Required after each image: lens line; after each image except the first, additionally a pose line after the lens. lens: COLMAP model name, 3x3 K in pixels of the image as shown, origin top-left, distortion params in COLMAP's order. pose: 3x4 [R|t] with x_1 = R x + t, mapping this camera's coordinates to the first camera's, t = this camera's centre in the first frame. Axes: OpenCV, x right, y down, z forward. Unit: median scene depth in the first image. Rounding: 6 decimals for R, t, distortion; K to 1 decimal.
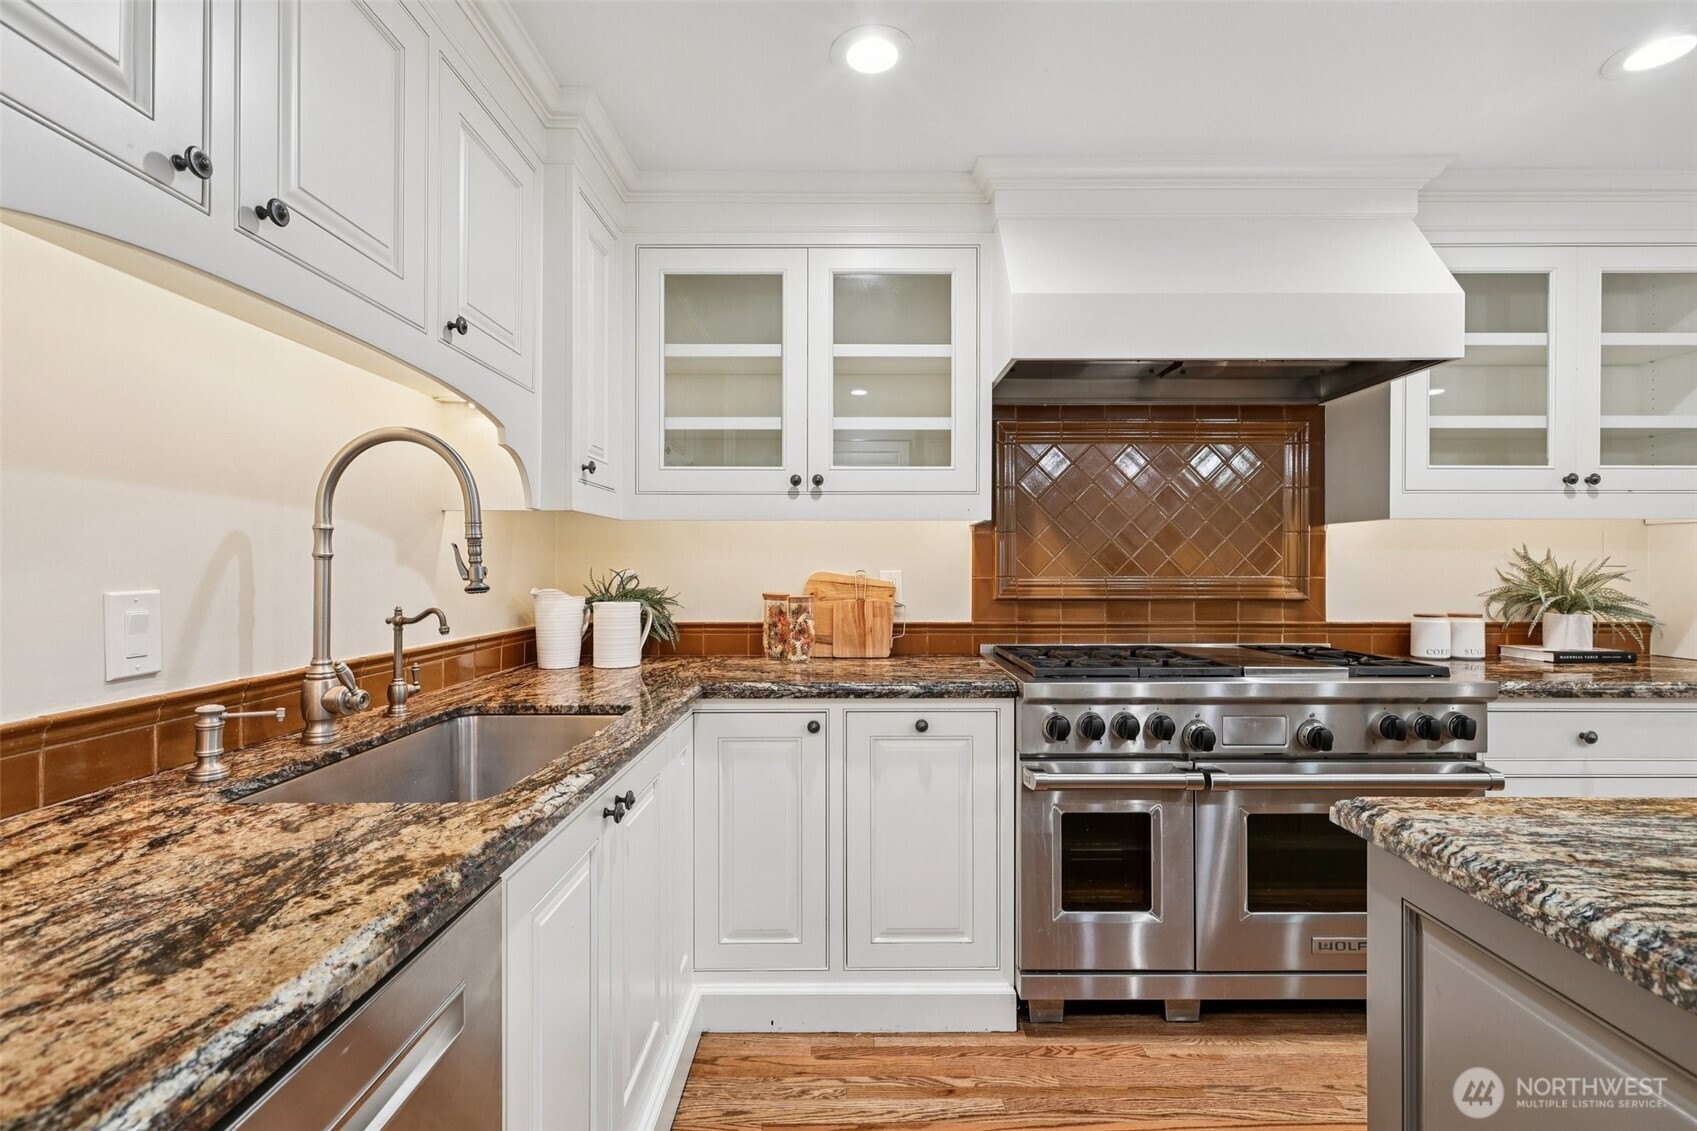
lens RADIAL K [[748.9, 0, 854.0], [0, 748.9, 567.6], [0, 0, 1]] dist [-0.000452, 0.001071]
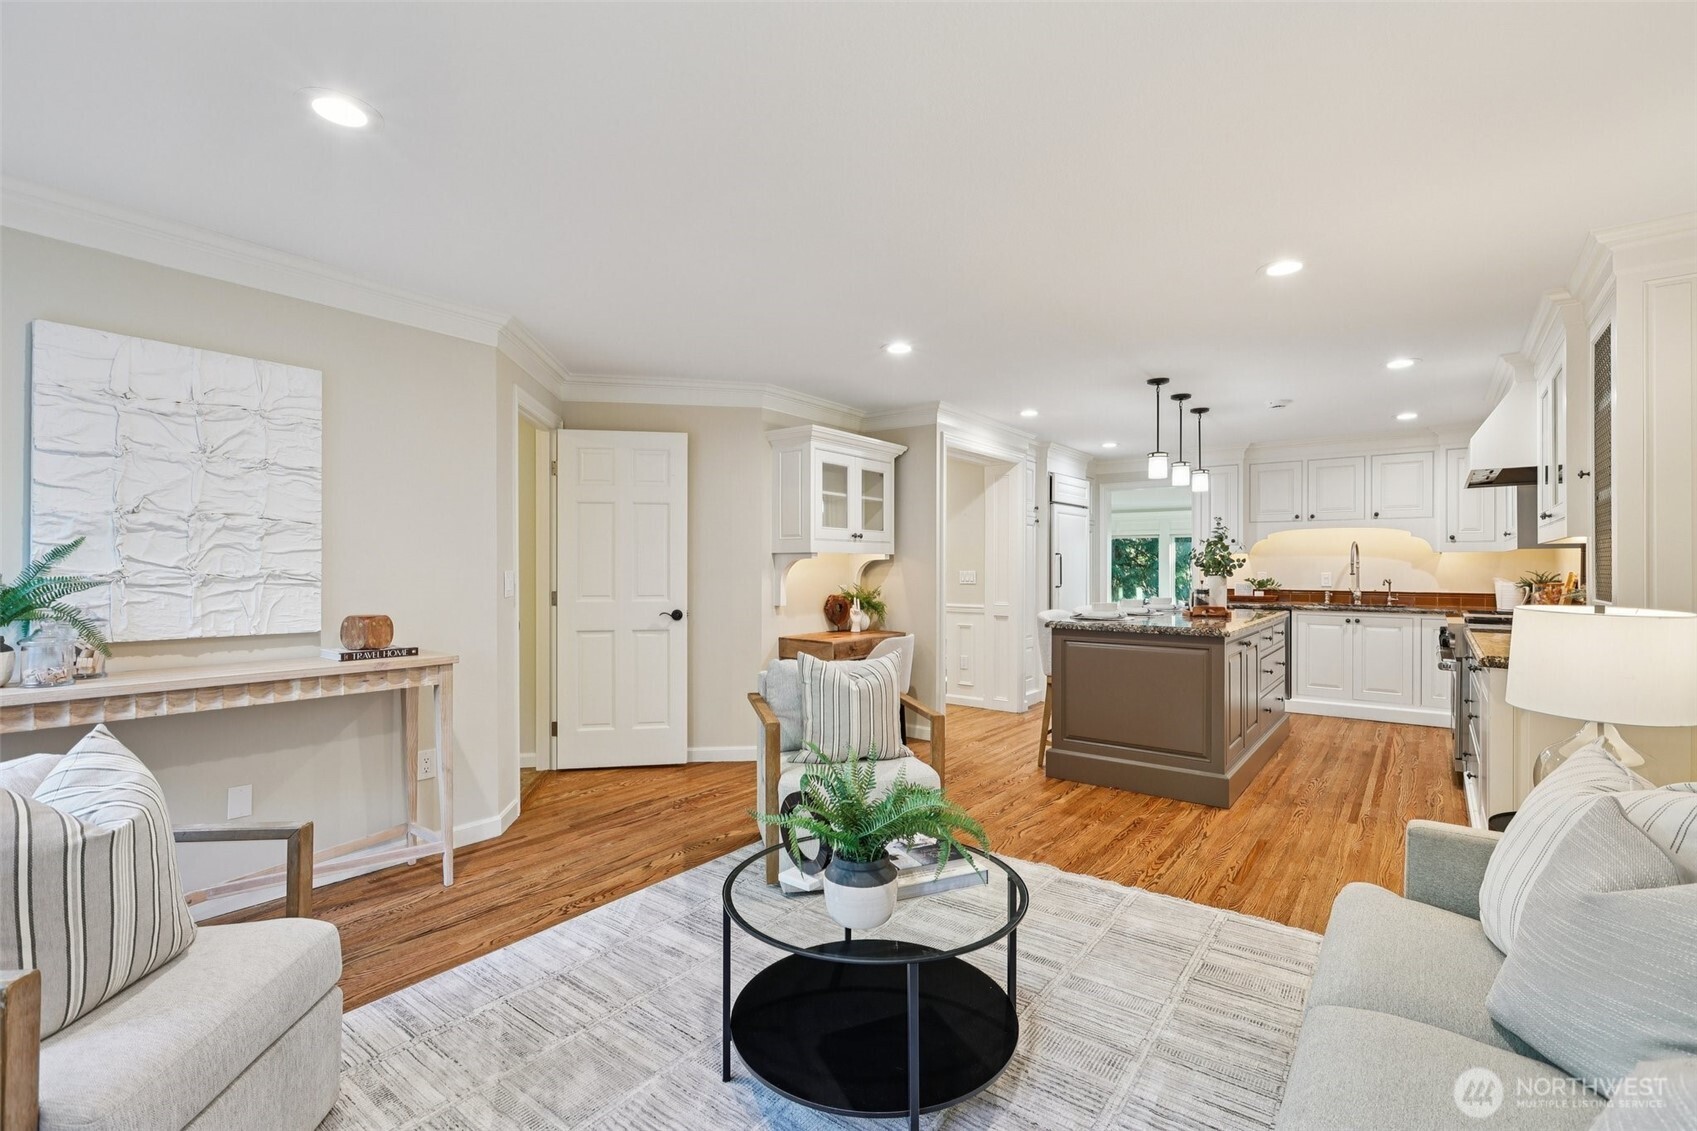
lens RADIAL K [[754.5, 0, 850.1], [0, 754.5, 562.3], [0, 0, 1]] dist [-0.001910, 0.000406]
pose [[-0.610578, -0.004065, -0.791946, 3.095584], [-0.000060, 0.999987, -0.005086, -0.013161], [0.791956, -0.003058, -0.610570, 0.806196]]
